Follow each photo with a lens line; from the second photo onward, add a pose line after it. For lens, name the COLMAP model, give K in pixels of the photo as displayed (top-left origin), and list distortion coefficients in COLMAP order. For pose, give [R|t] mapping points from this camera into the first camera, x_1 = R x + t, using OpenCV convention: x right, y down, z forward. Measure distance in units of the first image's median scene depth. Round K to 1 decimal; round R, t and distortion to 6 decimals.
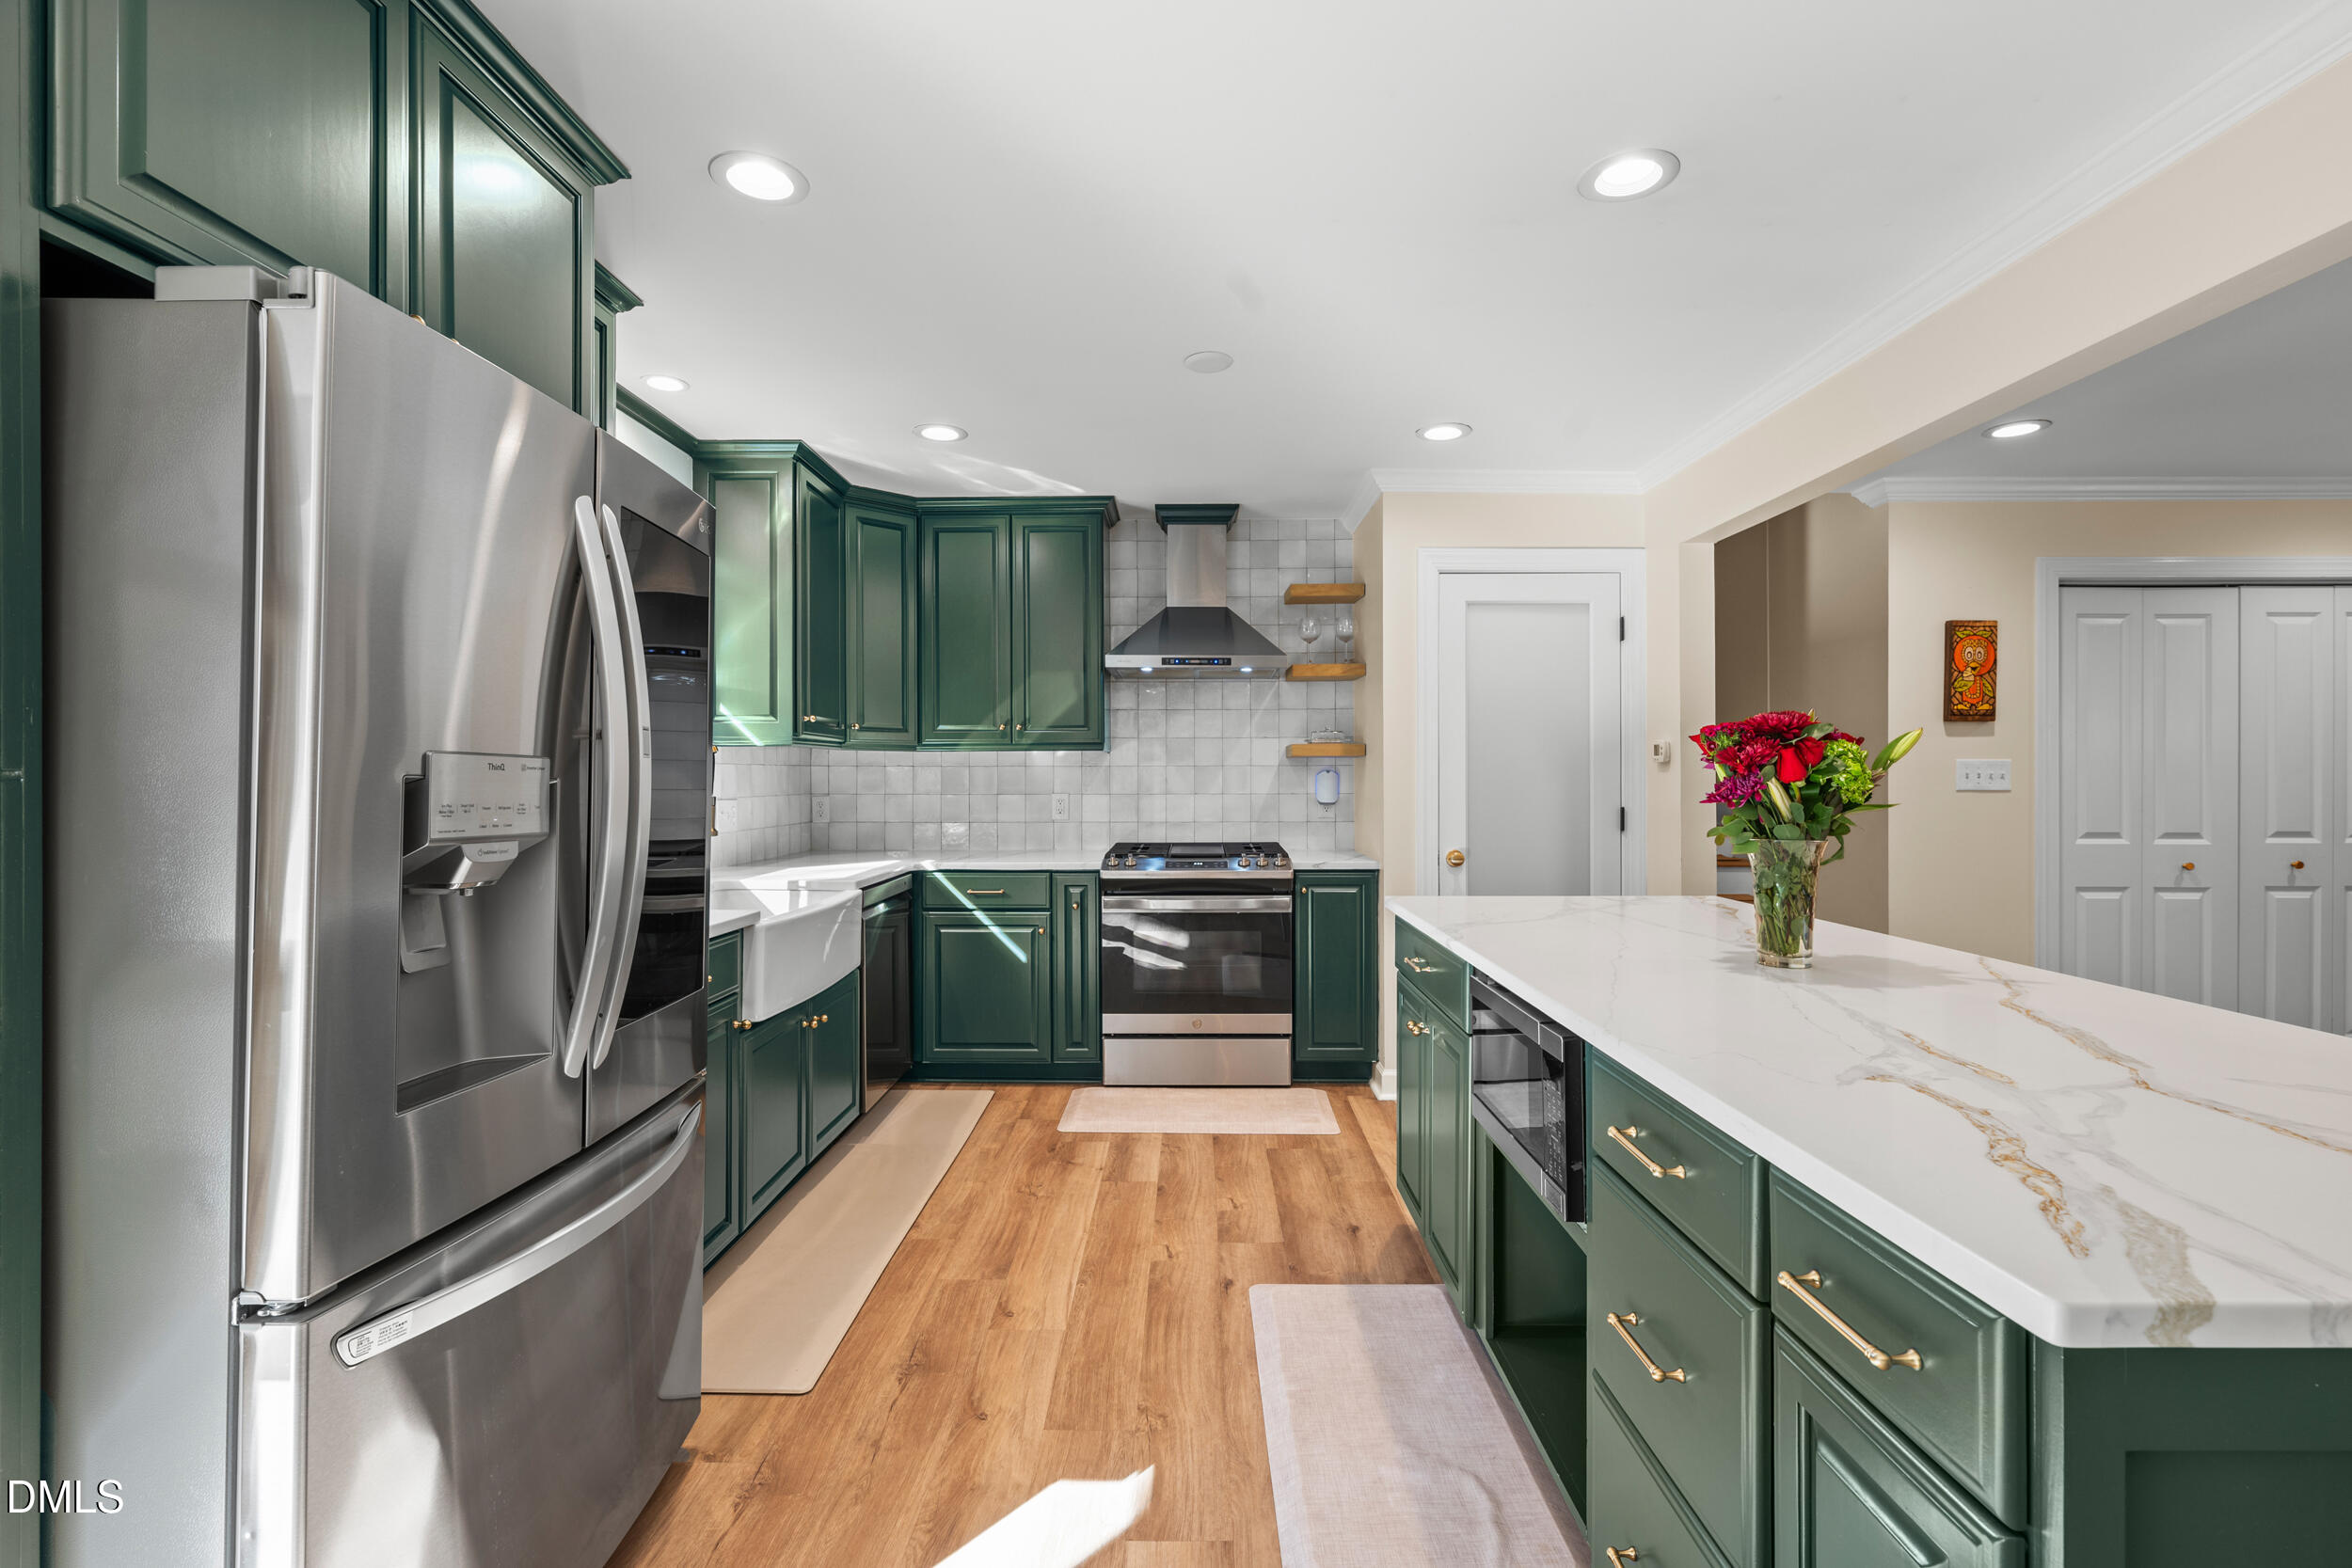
lens RADIAL K [[1040.1, 0, 1194.3], [0, 1040.1, 785.8], [0, 0, 1]] dist [0.002543, -0.001782]
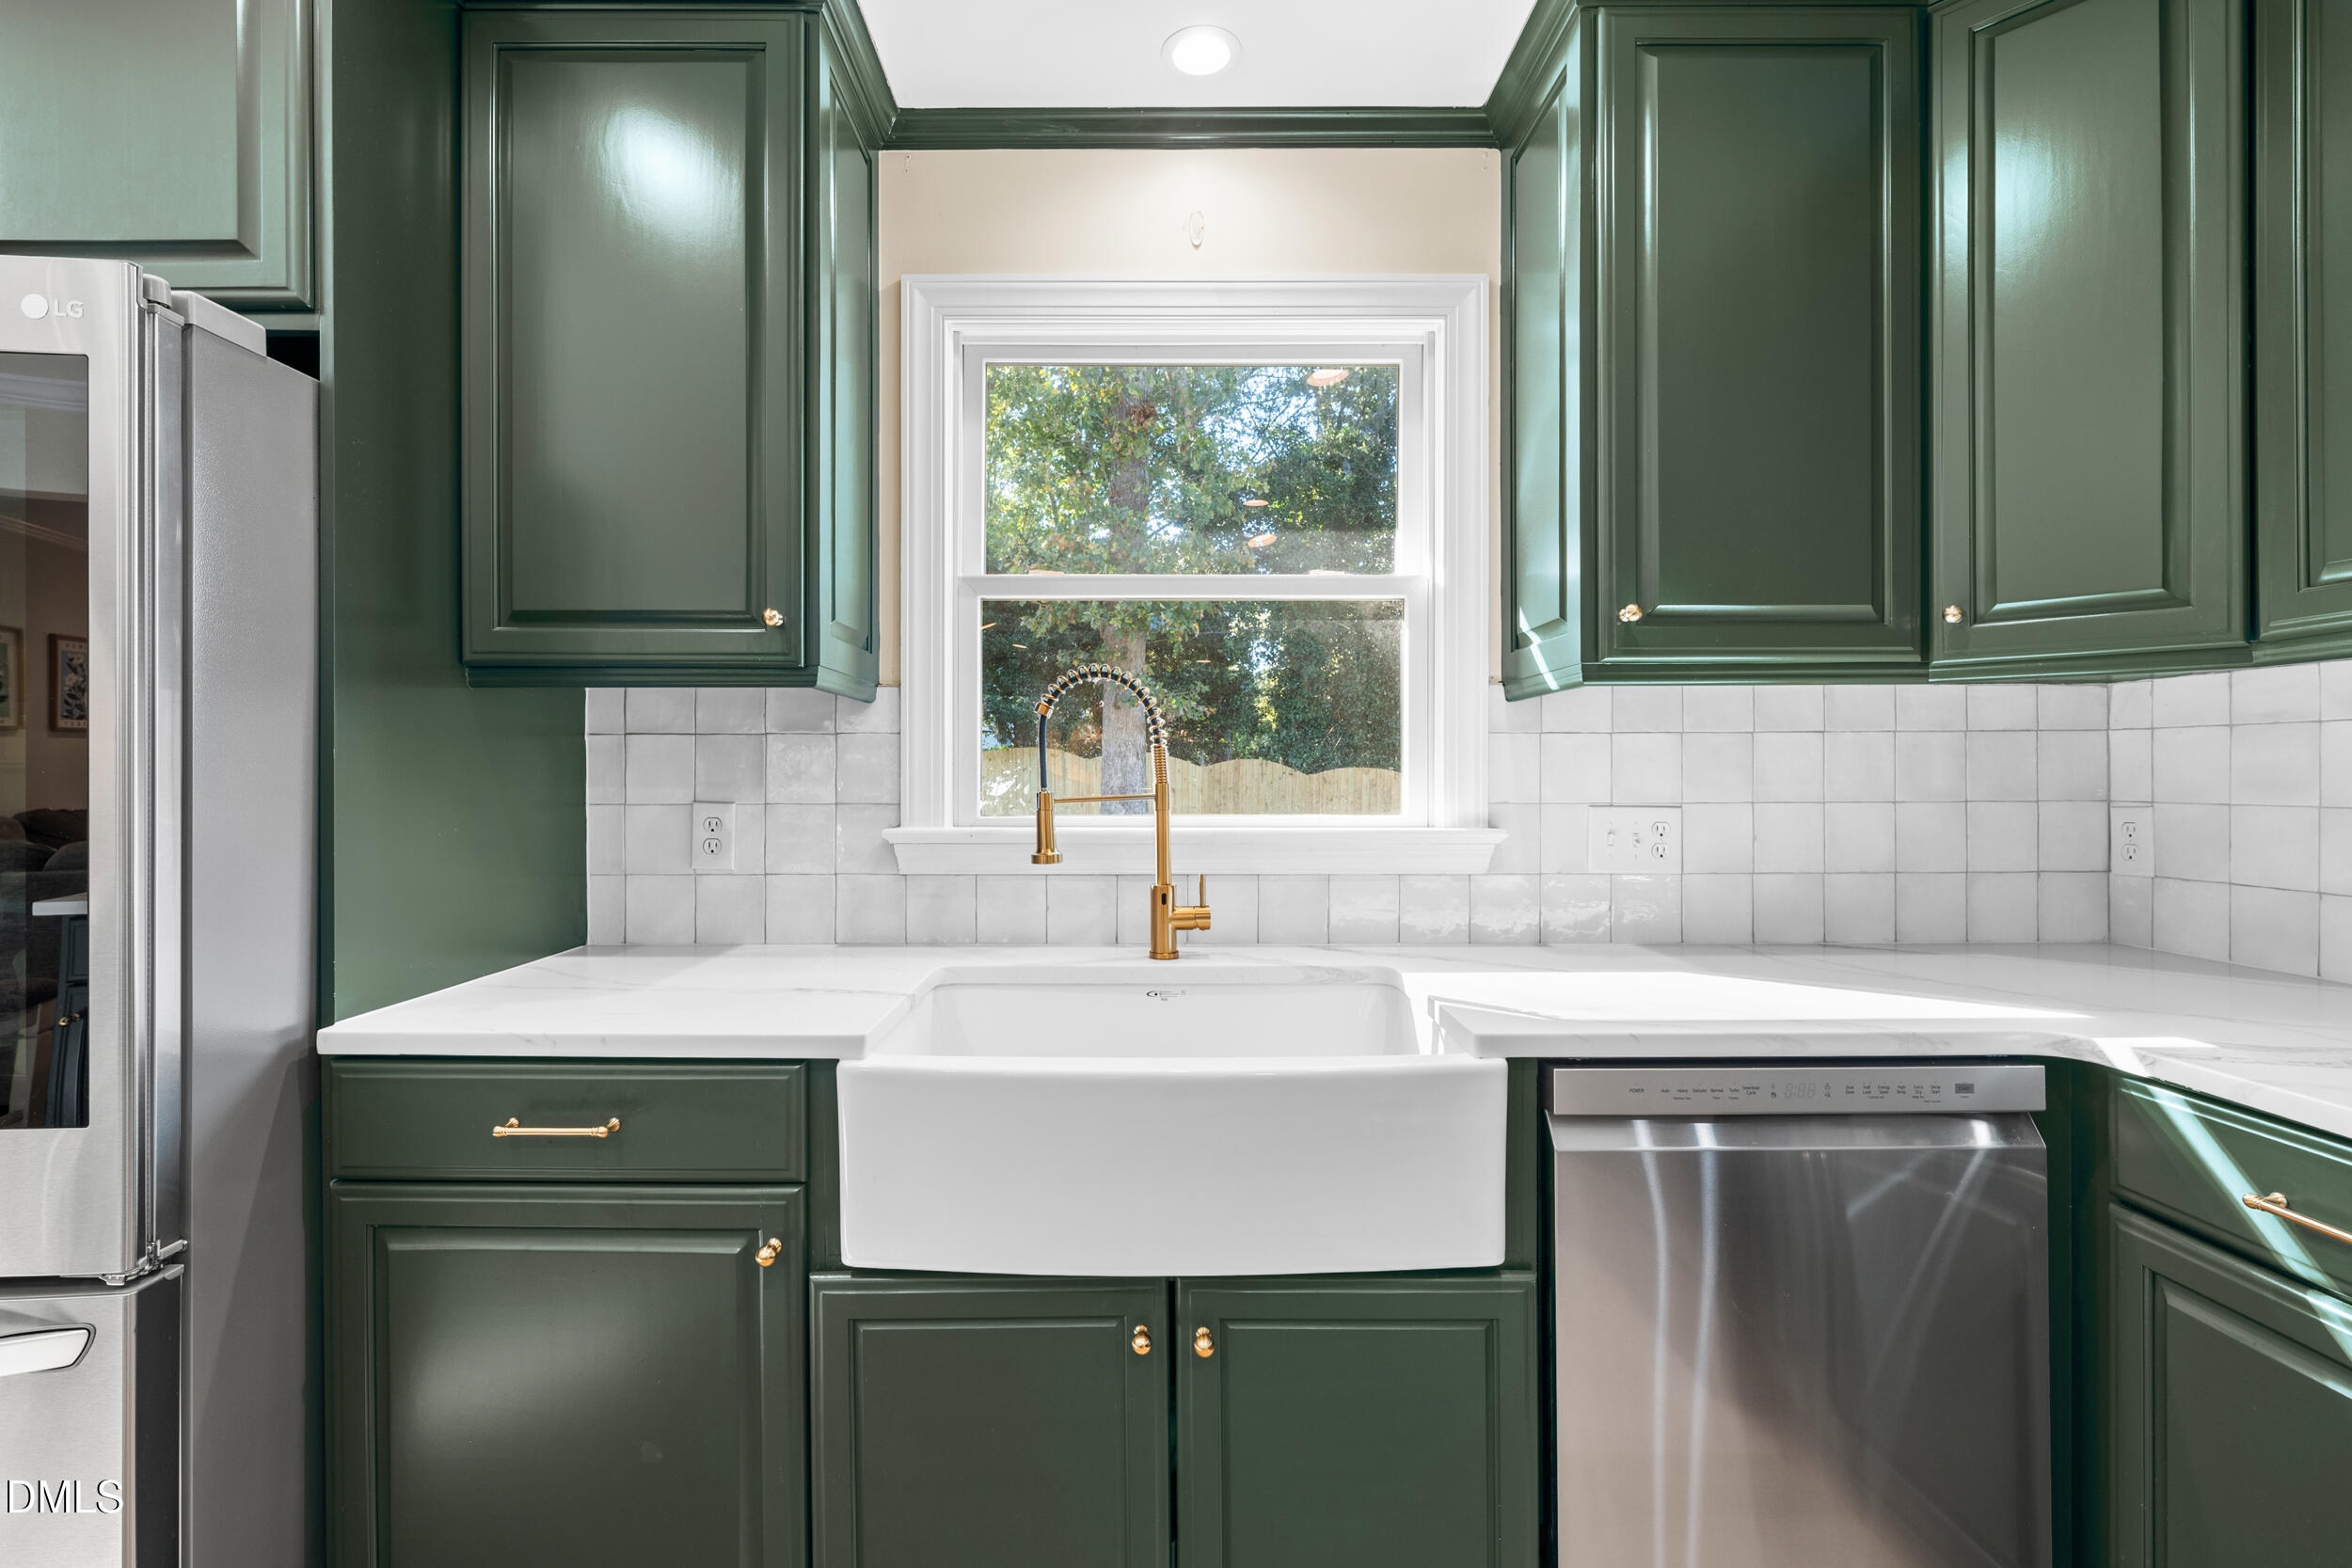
lens RADIAL K [[1040.1, 0, 1141.0], [0, 1040.1, 779.3], [0, 0, 1]] dist [0.002543, -0.001782]
pose [[-0.009586, 0.005453, -0.999939, 0.039652], [-0.005948, 0.999967, 0.005511, -0.000675], [0.999936, 0.006001, -0.009553, 0.745728]]
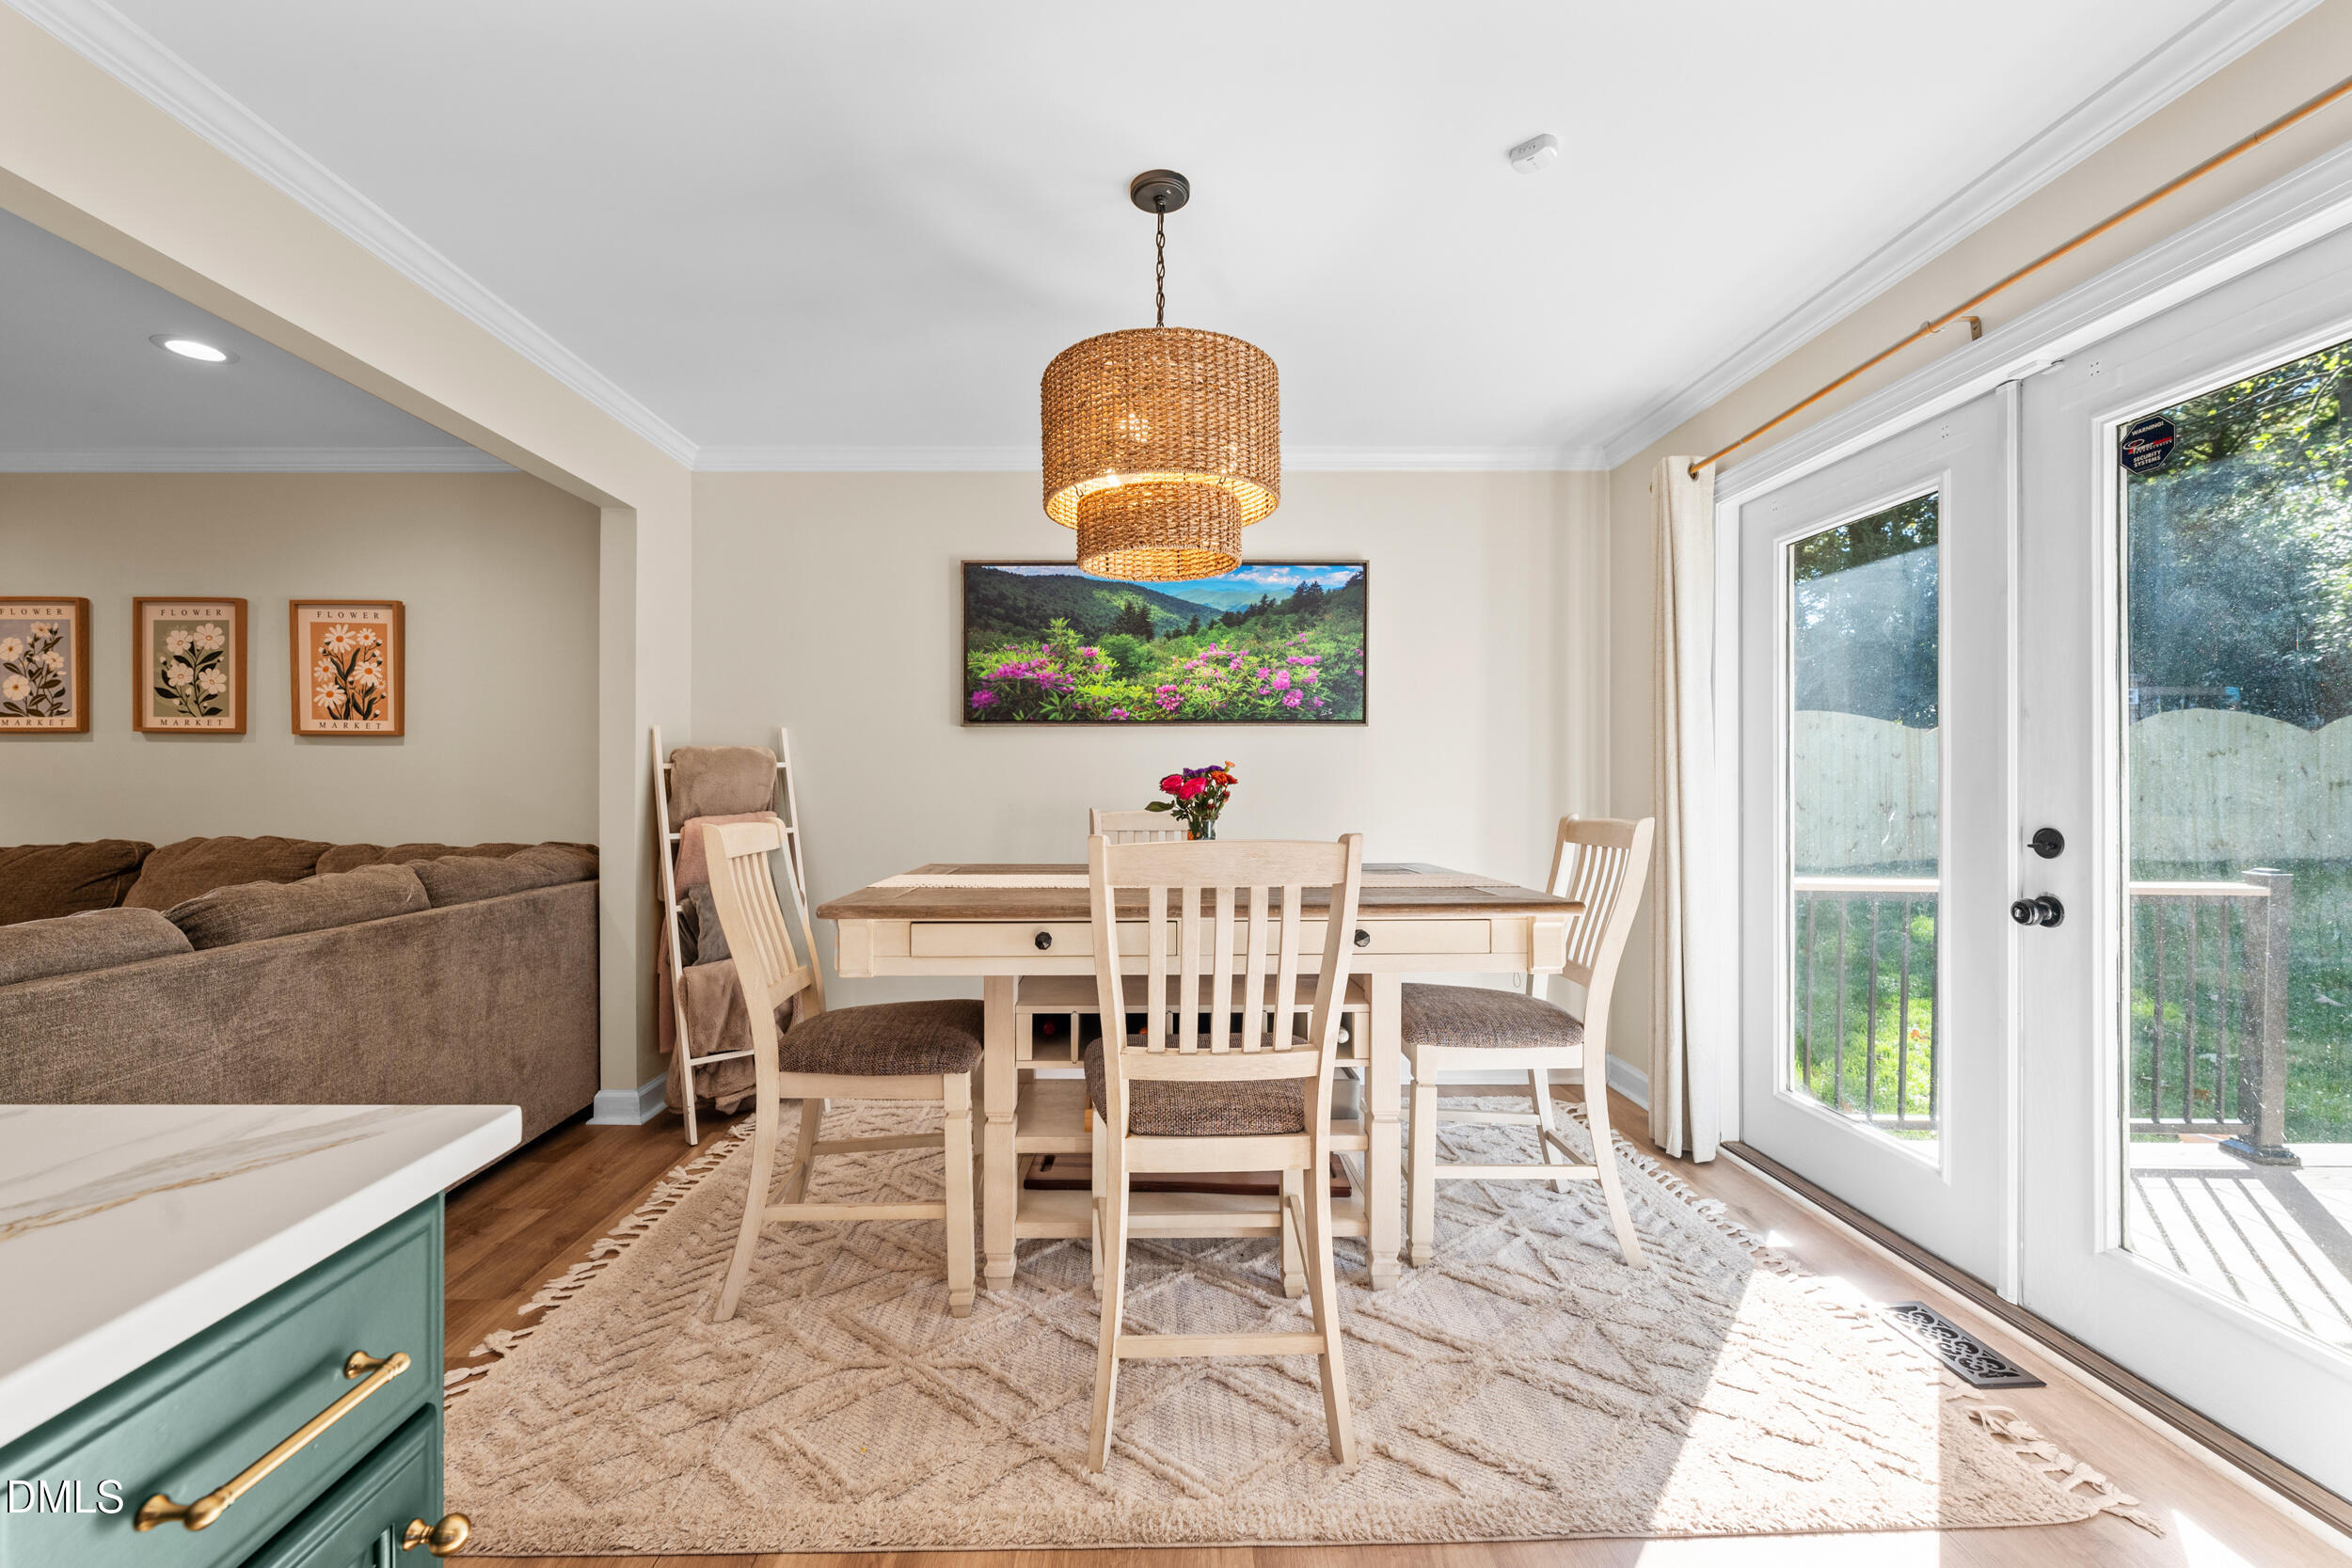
lens RADIAL K [[930.0, 0, 1149.0], [0, 930.0, 784.8], [0, 0, 1]] dist [-0.001231, 0.000659]
pose [[-0.999987, 0.005065, -0.000496, 0.008693], [0.005061, 0.999960, 0.007388, 0.015792], [0.000533, 0.007386, -0.999973, 0.350832]]
